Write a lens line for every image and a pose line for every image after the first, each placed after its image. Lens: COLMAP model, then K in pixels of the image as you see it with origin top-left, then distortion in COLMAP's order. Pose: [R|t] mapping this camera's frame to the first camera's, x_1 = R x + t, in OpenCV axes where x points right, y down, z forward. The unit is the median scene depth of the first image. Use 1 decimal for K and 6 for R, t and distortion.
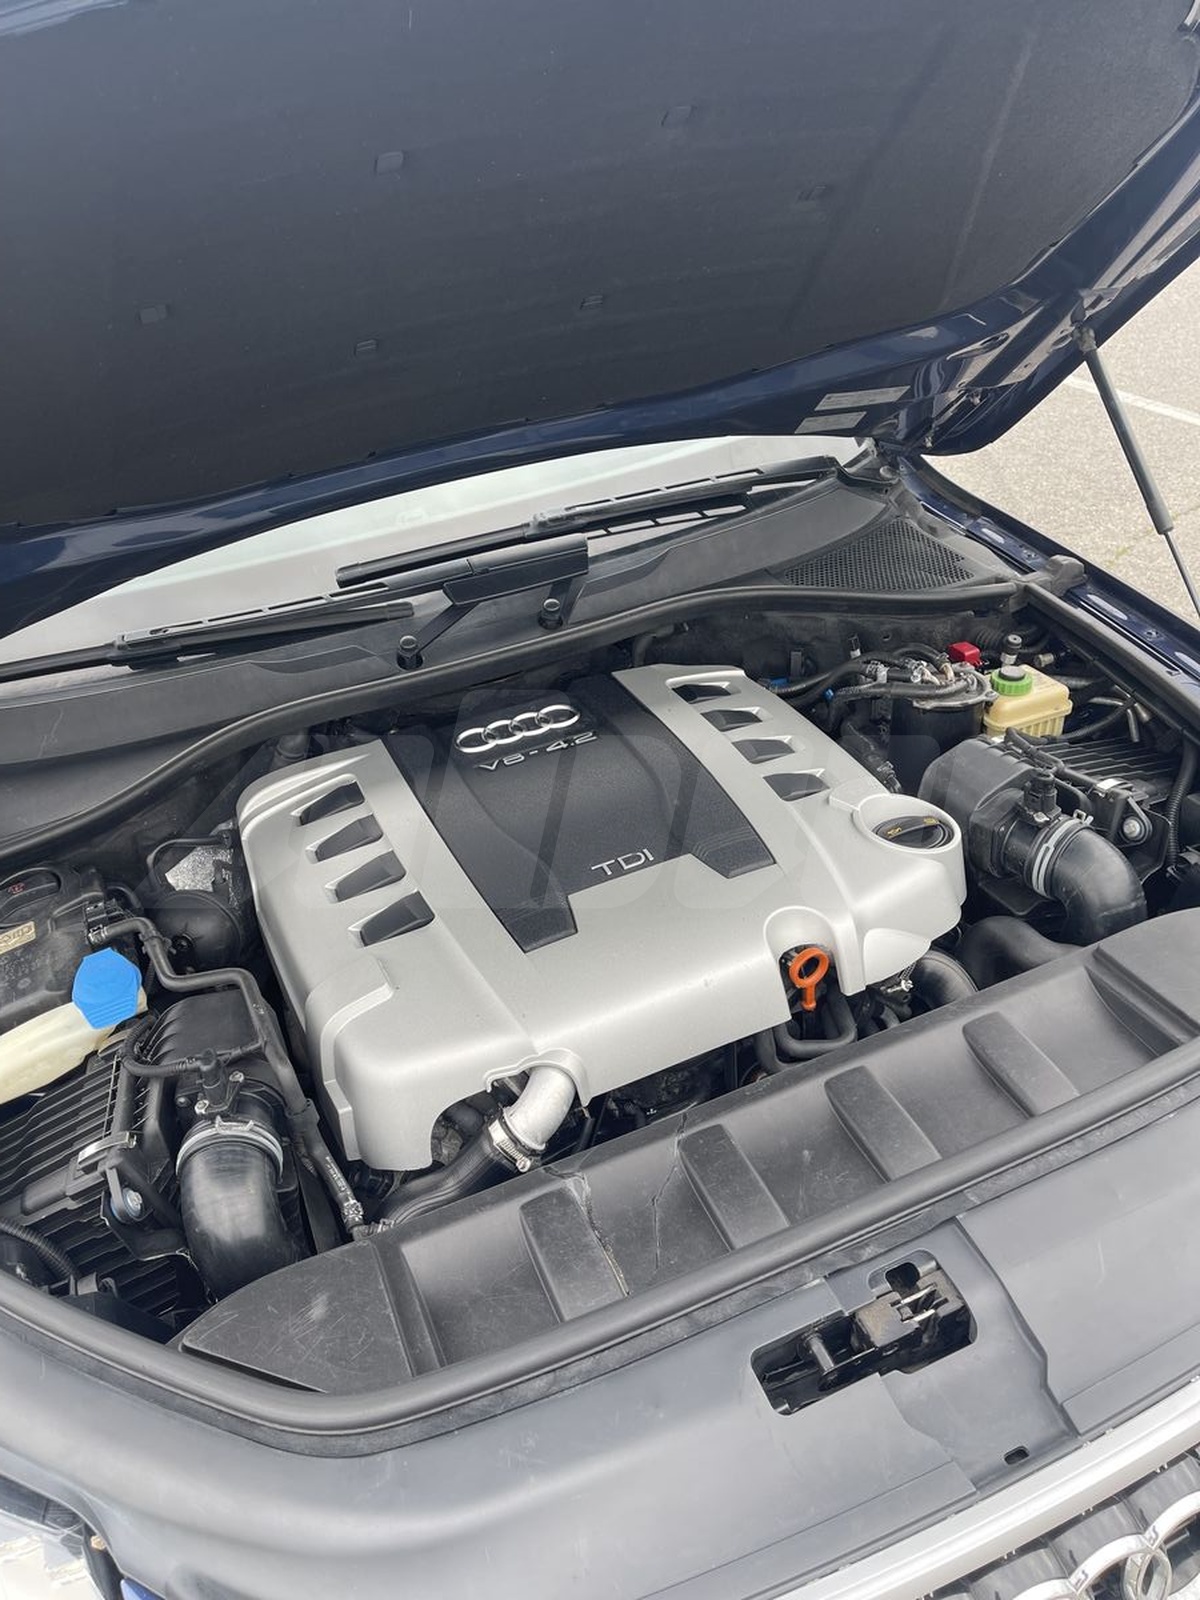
lens RADIAL K [[1193.2, 0, 623.3], [0, 1193.2, 830.9], [0, 0, 1]] dist [0.049648, -0.088110]
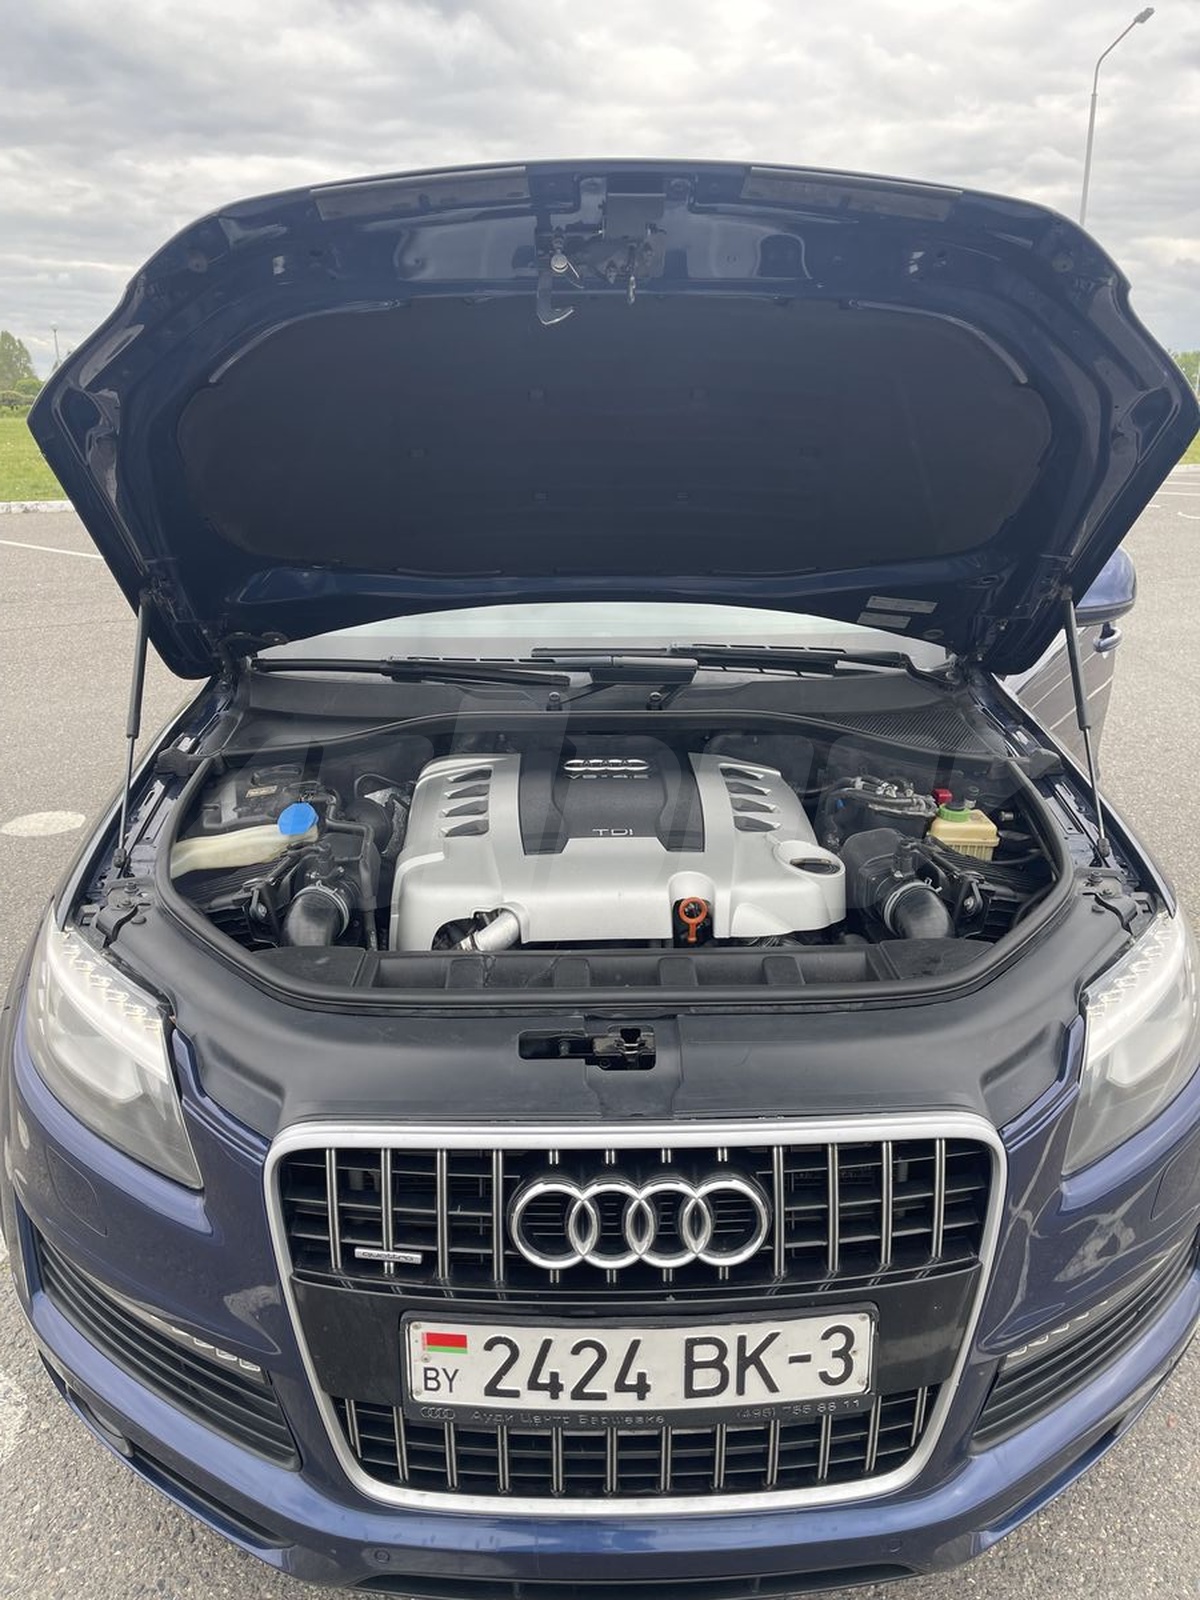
lens RADIAL K [[1193.2, 0, 623.3], [0, 1193.2, 830.9], [0, 0, 1]] dist [0.049648, -0.088110]
pose [[0.929714, 0.230650, -0.287112, 0.417354], [-0.283554, 0.945783, -0.158403, 0.244343], [0.235010, 0.228681, 0.944709, -0.413524]]
